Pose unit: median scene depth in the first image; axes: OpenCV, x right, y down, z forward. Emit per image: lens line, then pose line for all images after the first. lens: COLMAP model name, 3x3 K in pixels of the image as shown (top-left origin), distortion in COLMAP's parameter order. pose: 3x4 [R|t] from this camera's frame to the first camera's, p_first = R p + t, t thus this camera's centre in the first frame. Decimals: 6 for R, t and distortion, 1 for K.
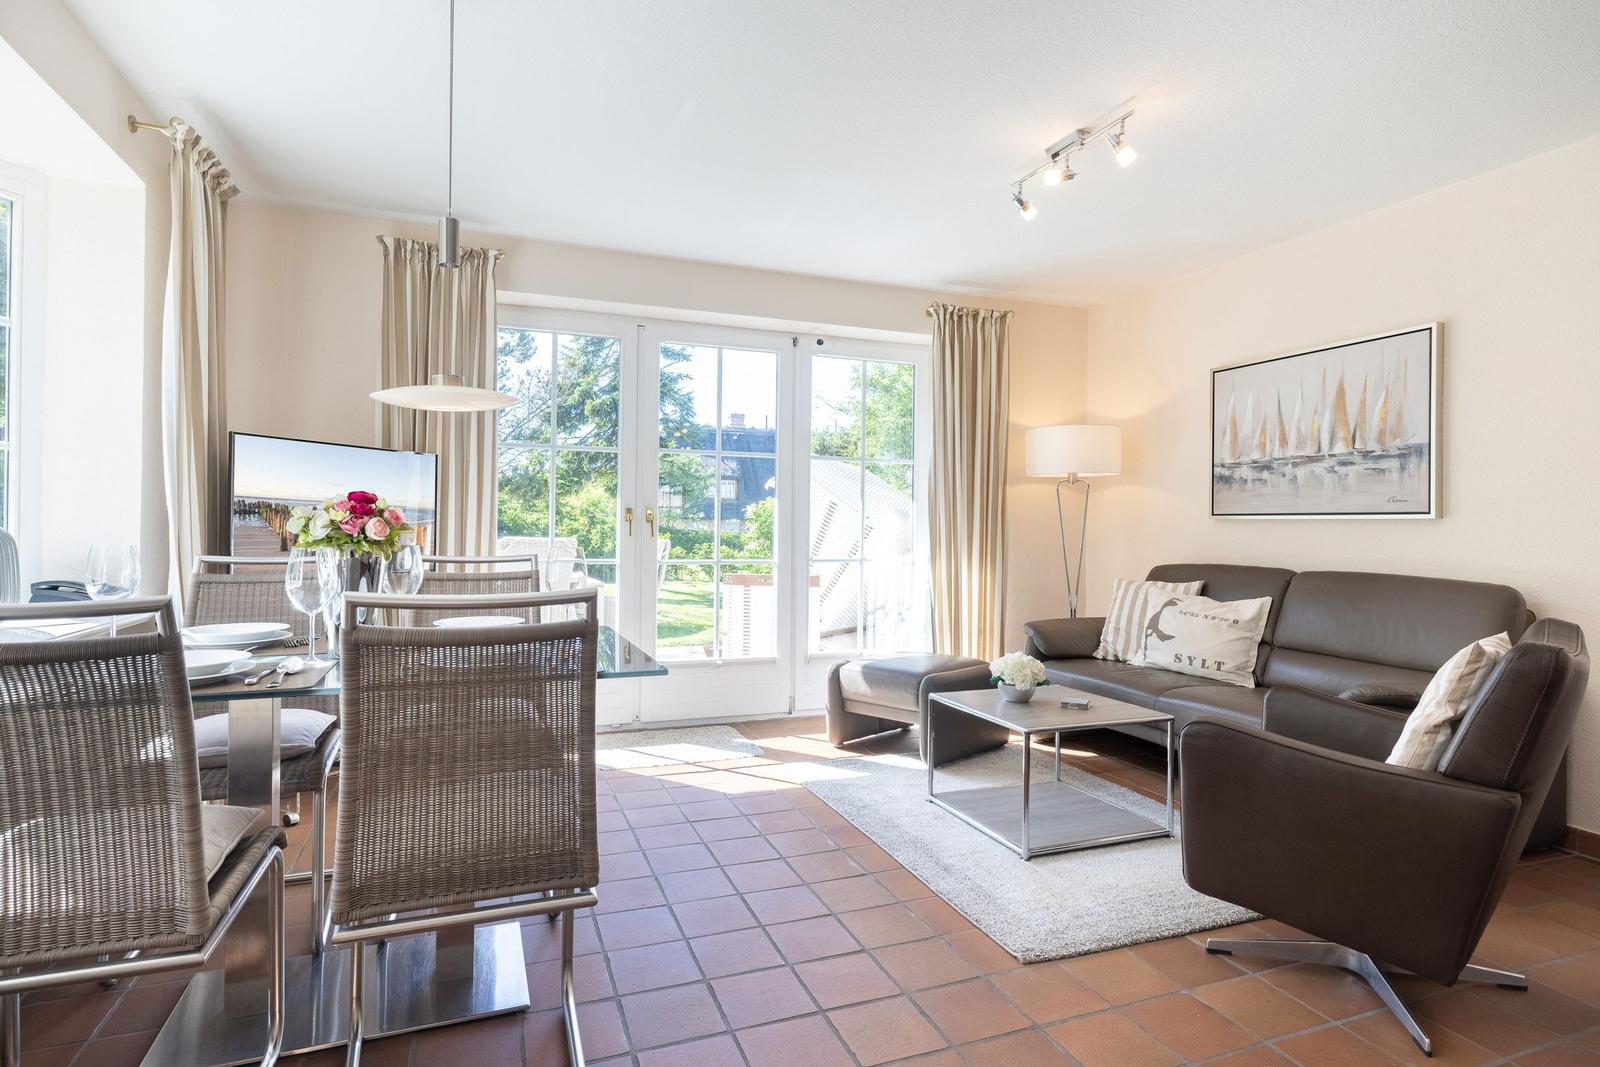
lens RADIAL K [[873.4, 0, 785.3], [0, 873.4, 527.3], [0, 0, 1]] dist [0.000057, 0.001260]
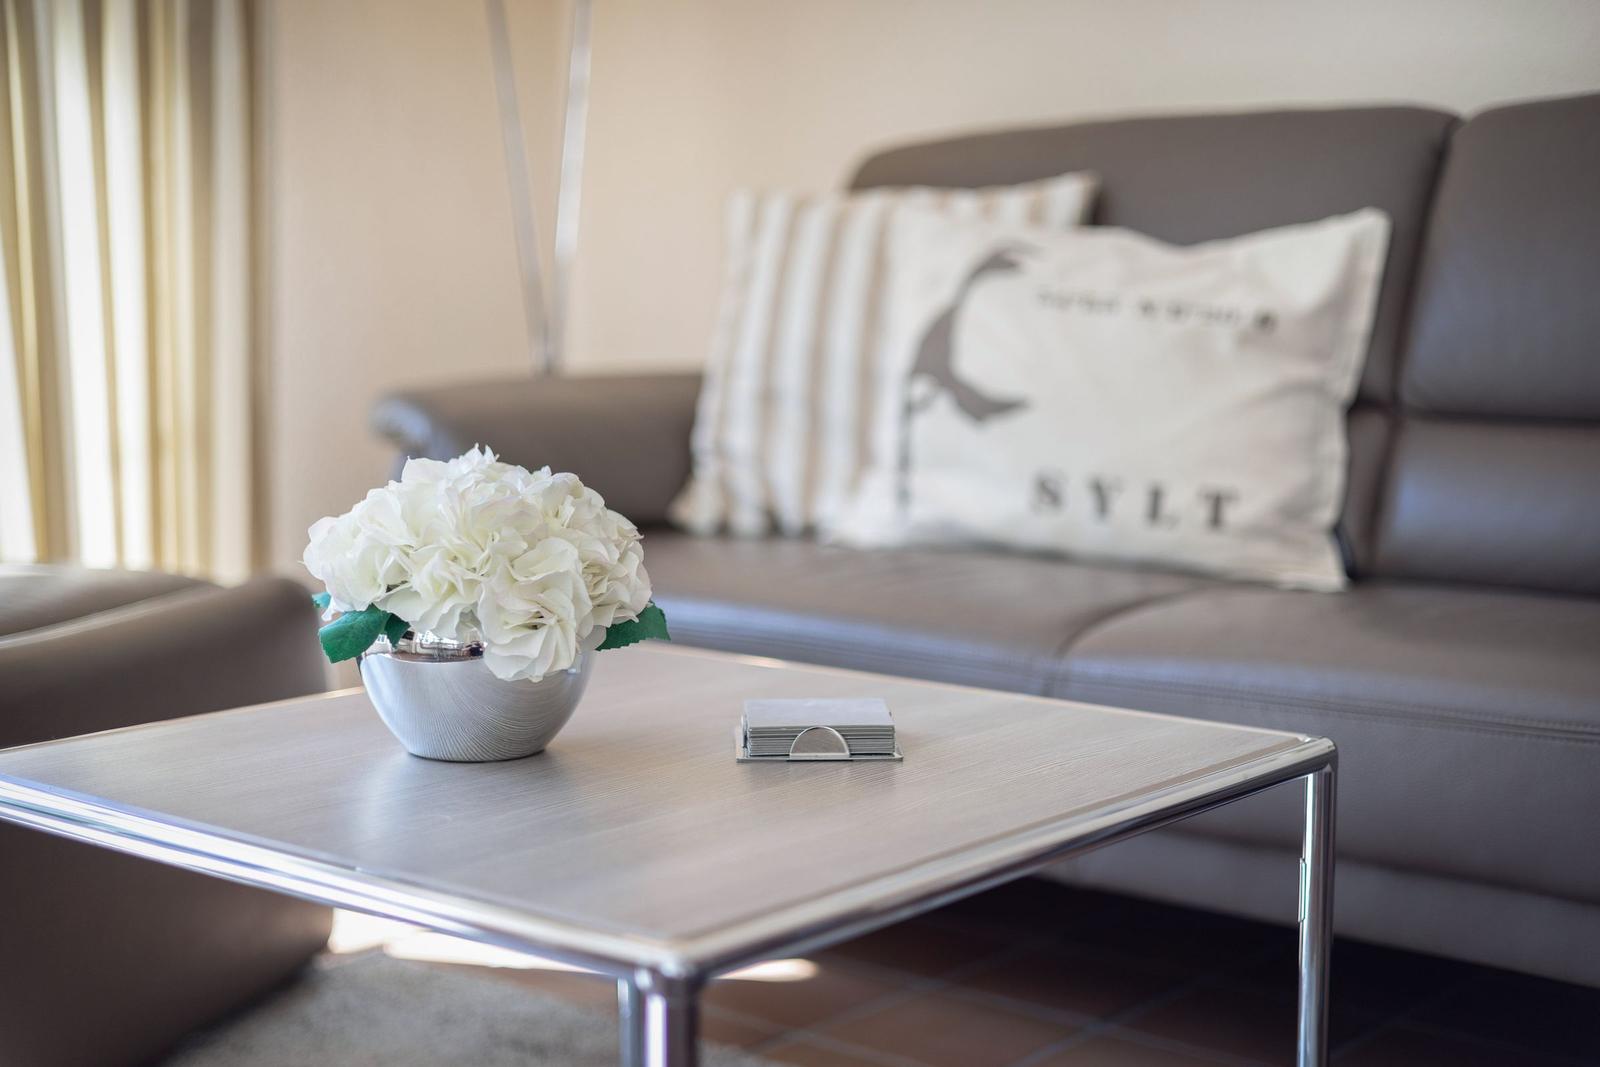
lens RADIAL K [[2330.2, 0, 806.6], [0, 2330.2, 535.6], [0, 0, 1]] dist [0.085499, 0.000000]
pose [[0.868464, -0.064185, 0.491579, 0.090279], [0.010954, 0.993826, 0.110411, 0.093855], [-0.495631, -0.090503, 0.863805, 0.503830]]
